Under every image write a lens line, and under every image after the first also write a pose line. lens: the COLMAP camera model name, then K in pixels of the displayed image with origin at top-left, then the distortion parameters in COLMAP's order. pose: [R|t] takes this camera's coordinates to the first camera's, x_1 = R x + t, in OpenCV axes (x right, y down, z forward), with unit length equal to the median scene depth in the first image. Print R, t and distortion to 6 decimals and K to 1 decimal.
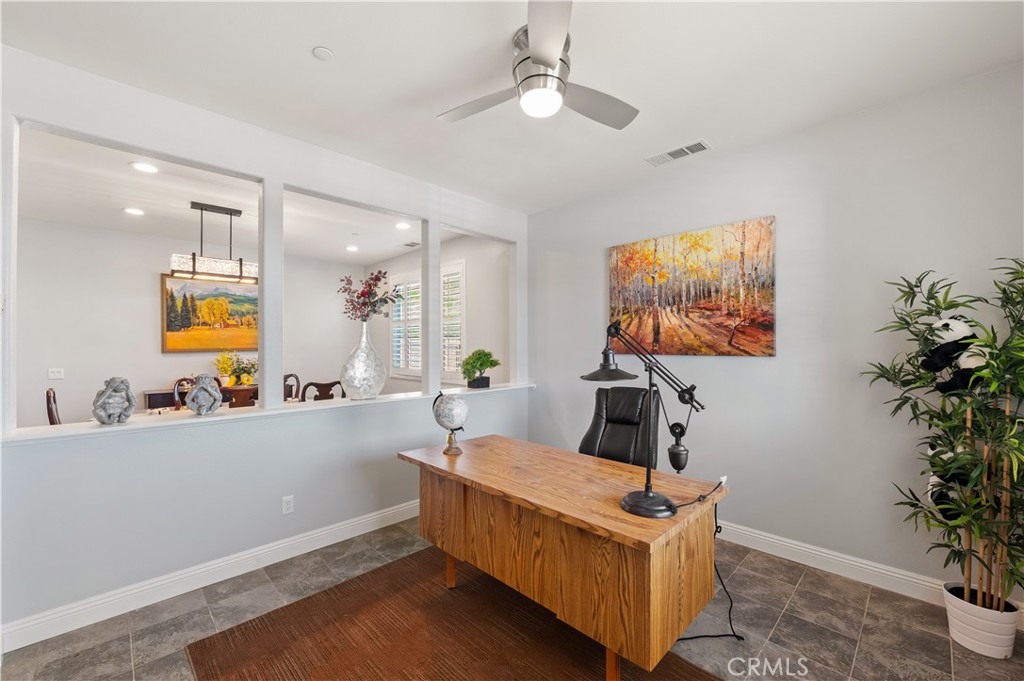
lens RADIAL K [[411.4, 0, 509.8], [0, 411.4, 346.8], [0, 0, 1]] dist [-0.007507, -0.000566]
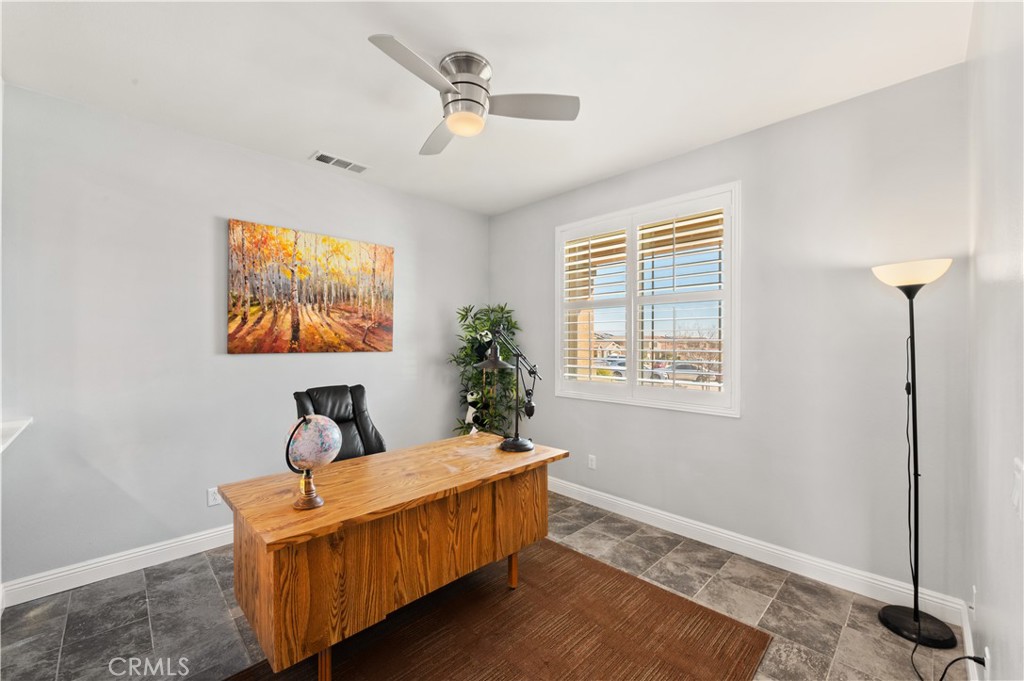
lens RADIAL K [[411.4, 0, 509.8], [0, 411.4, 346.8], [0, 0, 1]] dist [-0.007507, -0.000566]
pose [[-0.001742, -0.008242, 0.999965, -0.650533], [0.003561, 0.999960, 0.008248, -0.000918], [-0.999992, 0.003575, -0.001713, 0.554043]]
